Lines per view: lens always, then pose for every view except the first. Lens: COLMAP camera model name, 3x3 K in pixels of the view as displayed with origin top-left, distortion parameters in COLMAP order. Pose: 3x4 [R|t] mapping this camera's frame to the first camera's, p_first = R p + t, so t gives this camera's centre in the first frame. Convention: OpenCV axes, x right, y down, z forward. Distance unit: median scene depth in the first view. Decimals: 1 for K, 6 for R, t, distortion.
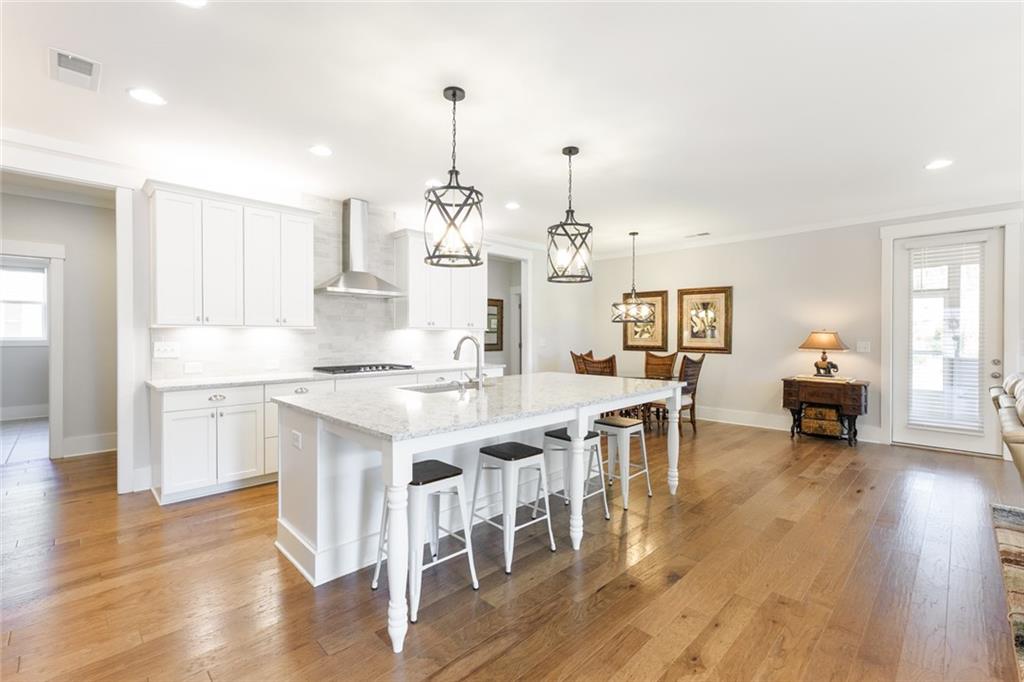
lens RADIAL K [[442.0, 0, 516.9], [0, 442.0, 336.6], [0, 0, 1]] dist [0.002506, 0.001151]
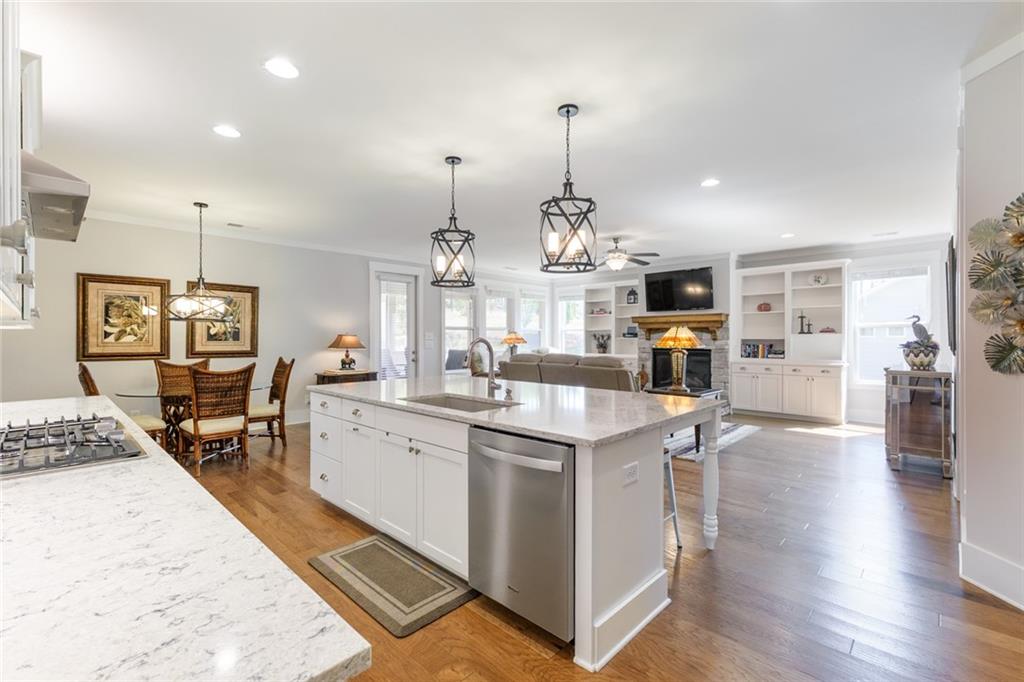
lens RADIAL K [[443.6, 0, 505.0], [0, 443.6, 338.9], [0, 0, 1]] dist [-0.001451, -0.000030]
pose [[-0.007795, -0.006137, 0.999951, -0.584848], [0.004890, 0.999969, 0.006175, -0.004691], [-0.999958, 0.004938, -0.007765, 0.562445]]
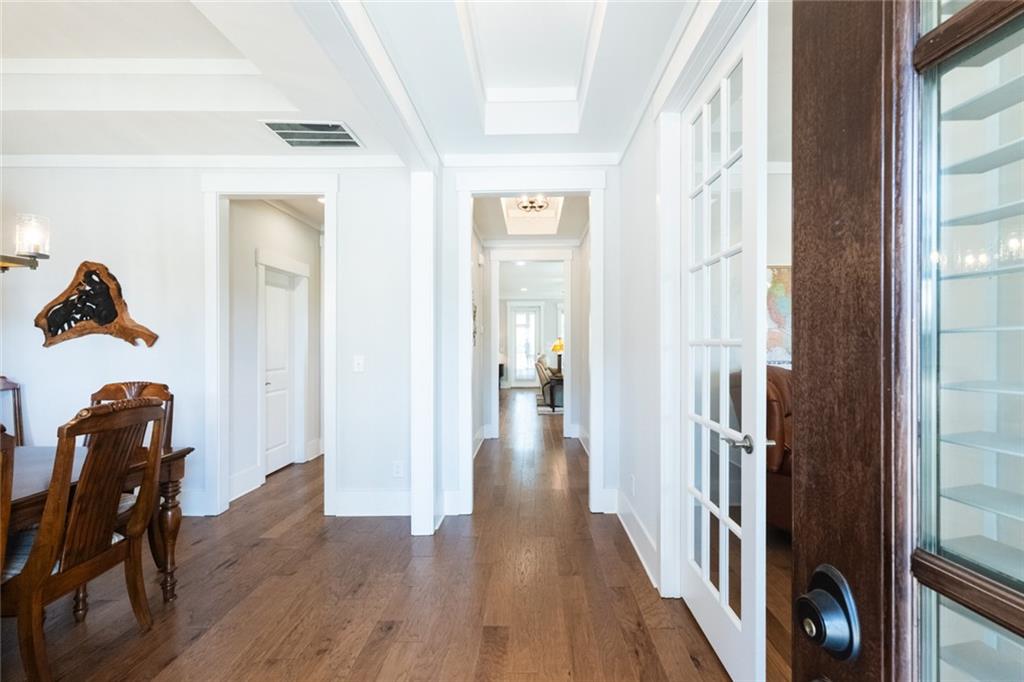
lens RADIAL K [[442.0, 0, 516.9], [0, 442.0, 336.6], [0, 0, 1]] dist [0.002506, 0.001151]
pose [[0.734119, 0.013067, 0.678895, -0.795217], [0.000329, 0.999808, -0.019600, -0.002670], [-0.679021, 0.014612, 0.733974, -0.827576]]
